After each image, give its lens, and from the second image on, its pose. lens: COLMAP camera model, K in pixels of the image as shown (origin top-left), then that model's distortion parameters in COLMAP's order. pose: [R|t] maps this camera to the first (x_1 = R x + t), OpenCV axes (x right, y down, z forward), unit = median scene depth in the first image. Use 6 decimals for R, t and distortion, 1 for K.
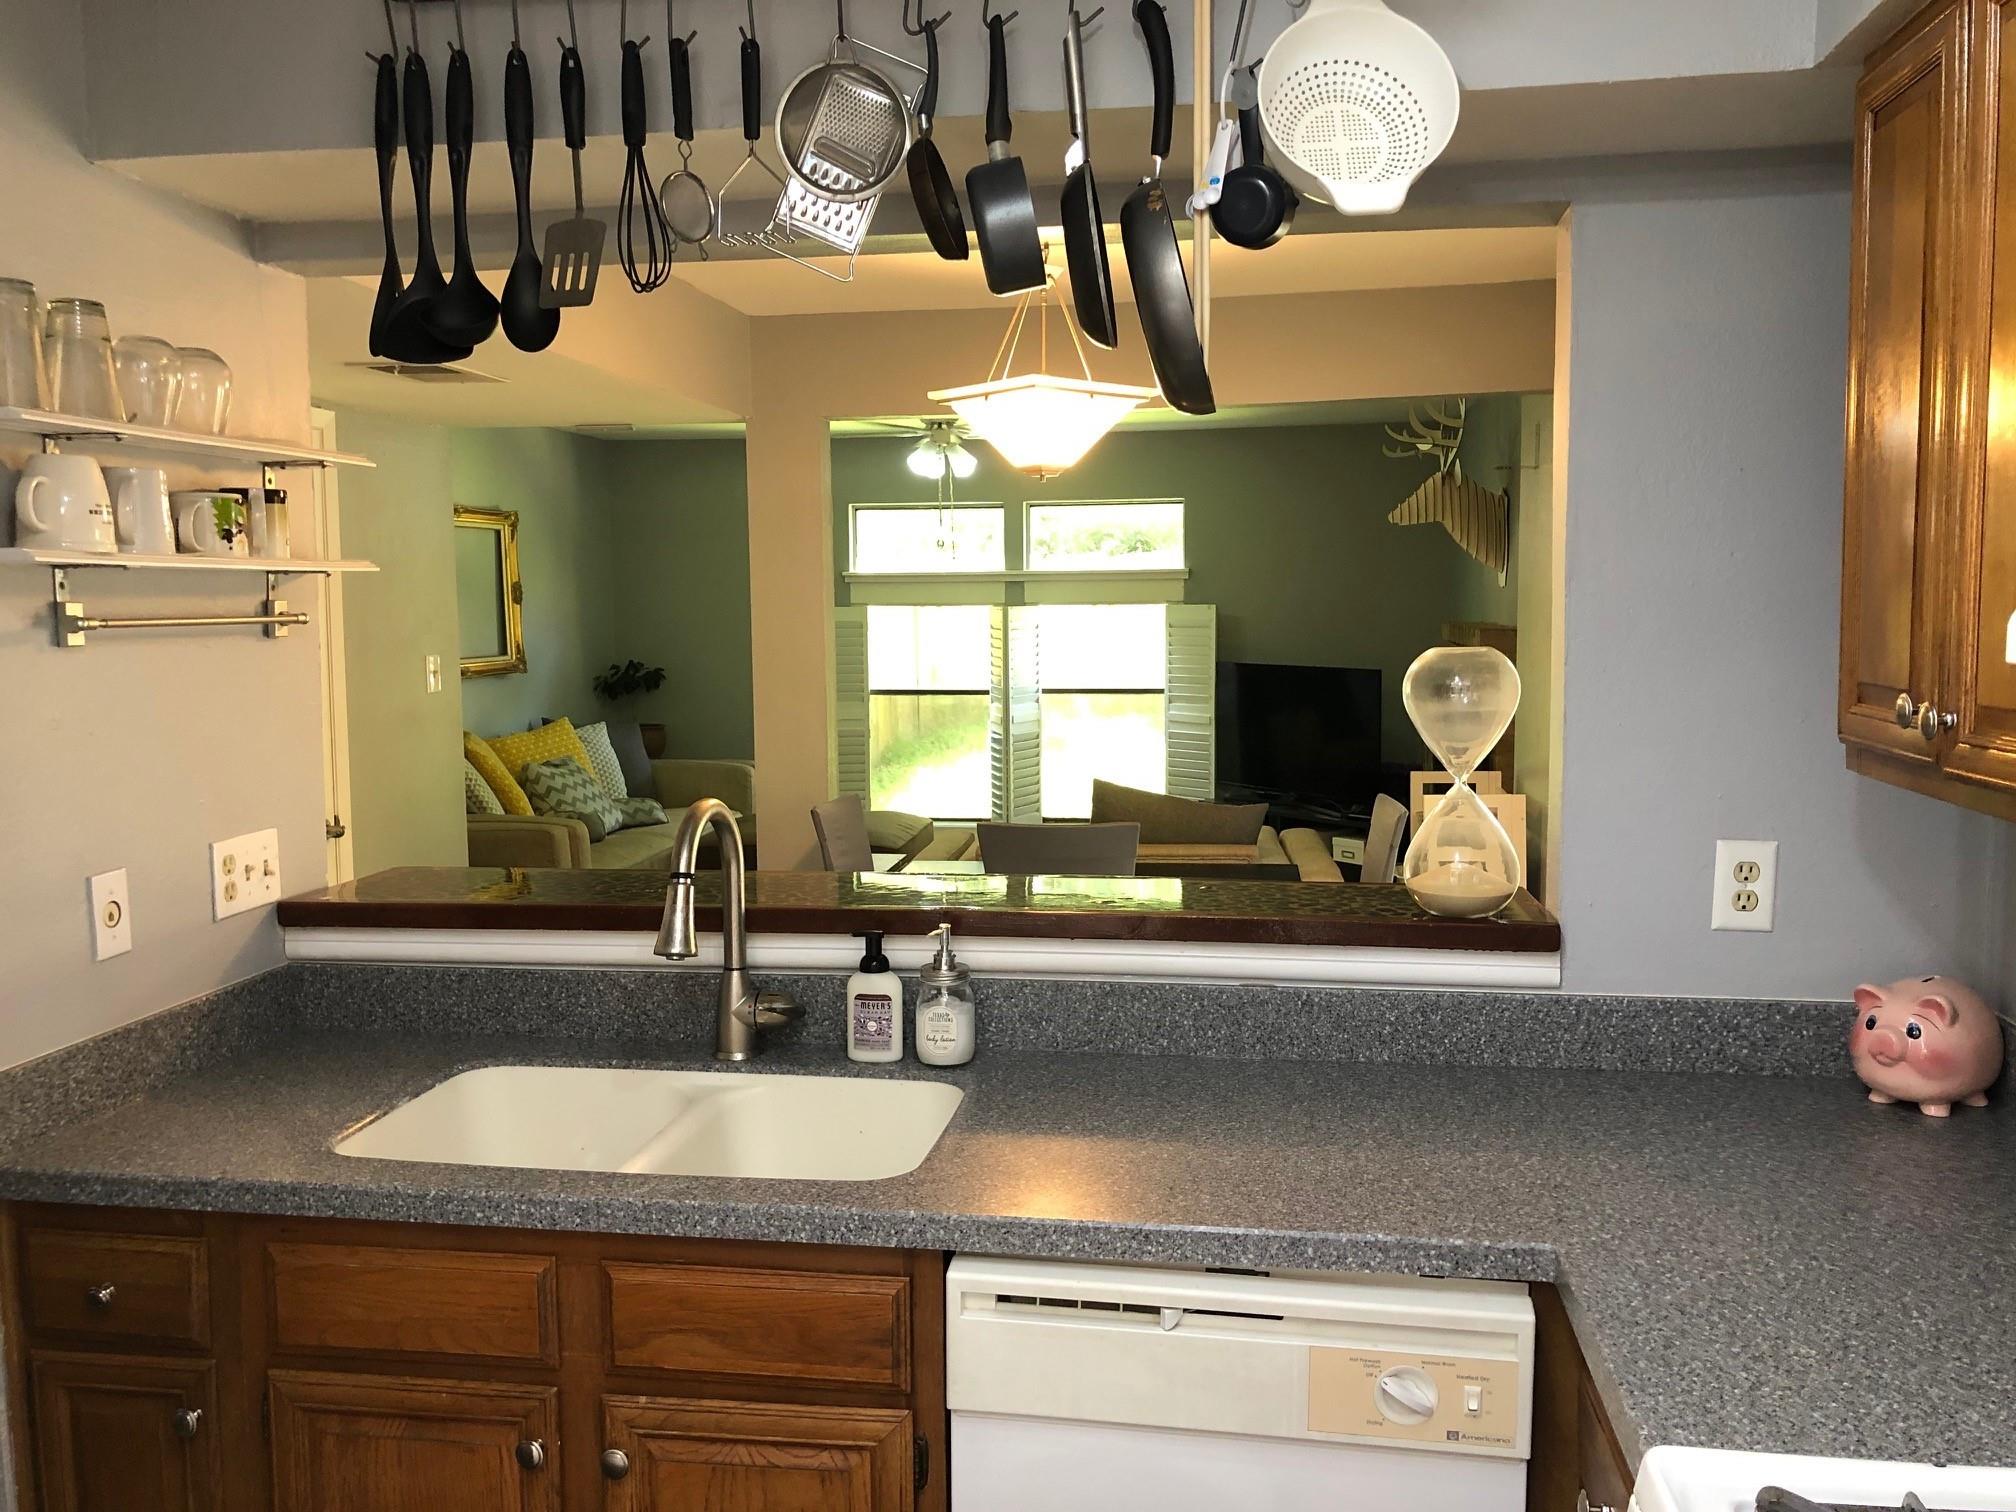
lens RADIAL K [[1669.0, 0, 1020.0], [0, 1669.0, 750.8], [0, 0, 1]] dist [0.034403, -0.051991]
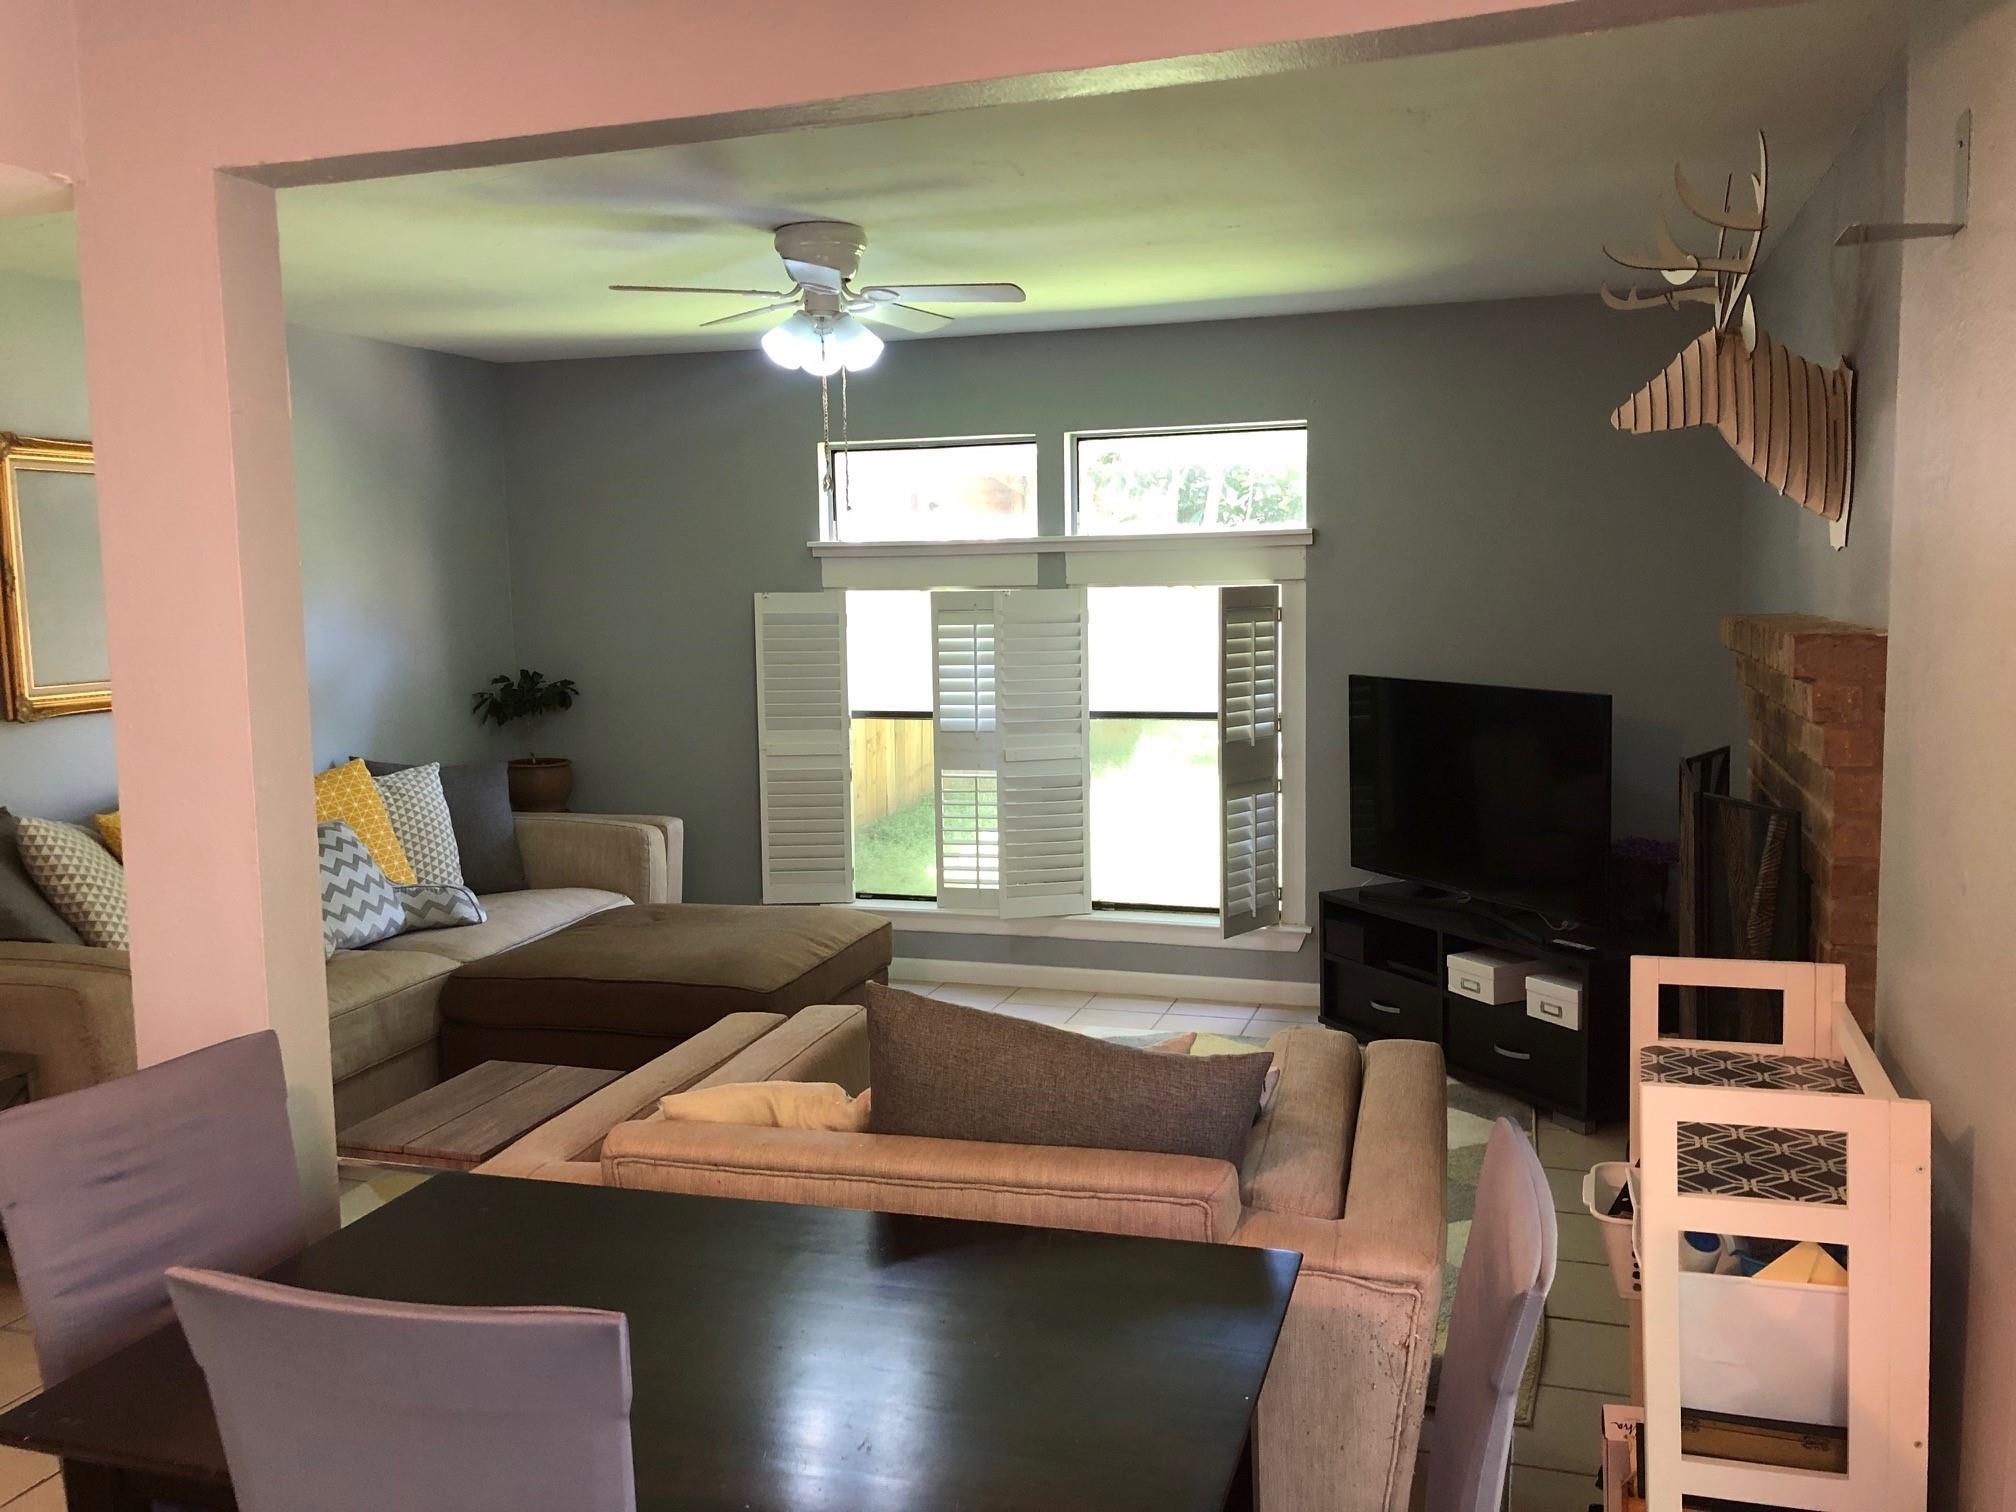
lens RADIAL K [[1669.0, 0, 1003.2], [0, 1669.0, 715.9], [0, 0, 1]] dist [0.034403, -0.051991]
pose [[0.985734, 0.004184, -0.168259, 0.092355], [-0.005511, 0.999957, -0.007420, -0.031080], [0.168221, 0.008241, 0.985715, 0.340874]]
